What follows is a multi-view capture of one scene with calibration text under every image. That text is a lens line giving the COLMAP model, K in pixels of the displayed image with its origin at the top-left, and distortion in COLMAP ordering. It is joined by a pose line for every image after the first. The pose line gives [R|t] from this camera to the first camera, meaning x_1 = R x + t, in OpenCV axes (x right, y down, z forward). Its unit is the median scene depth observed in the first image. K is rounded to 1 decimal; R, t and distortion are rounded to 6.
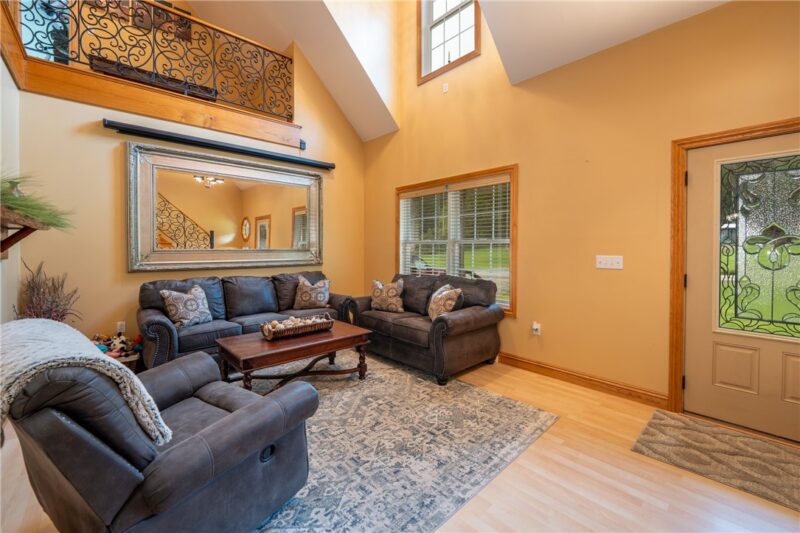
lens RADIAL K [[337.0, 0, 391.7], [0, 337.0, 249.7], [0, 0, 1]] dist [-0.000409, -0.007273]
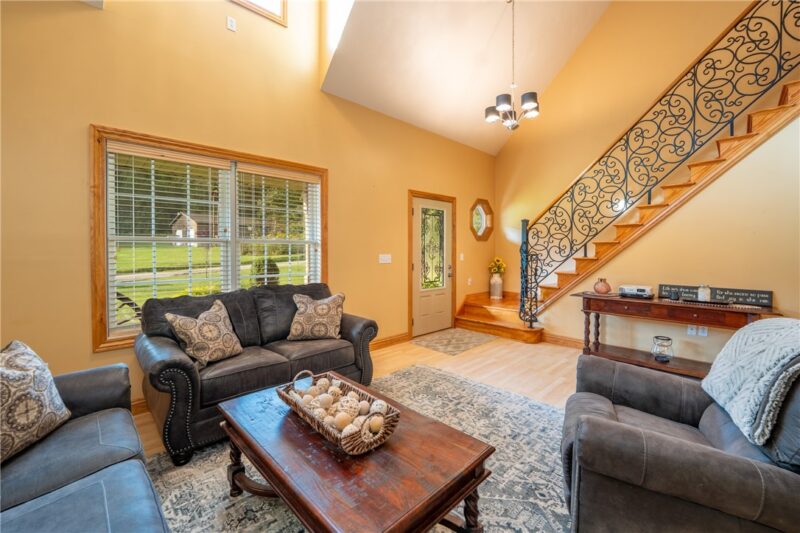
lens RADIAL K [[332.7, 0, 414.3], [0, 332.7, 252.3], [0, 0, 1]] dist [0.000555, -0.006716]
pose [[-0.073772, -0.011010, 0.997214, -0.936471], [0.003477, 0.999930, 0.011297, -0.008714], [-0.997269, 0.004300, -0.073728, 1.108522]]
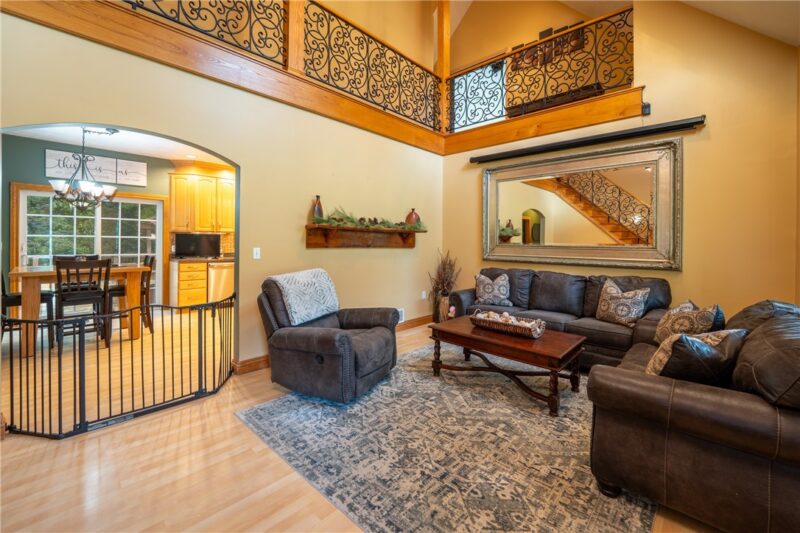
lens RADIAL K [[330.6, 0, 402.2], [0, 330.6, 242.7], [0, 0, 1]] dist [-0.001338, -0.007015]
pose [[0.085664, 0.007602, -0.996295, 0.792668], [-0.017847, 0.999822, 0.006094, -0.011298], [0.996164, 0.017259, 0.085785, 0.736021]]
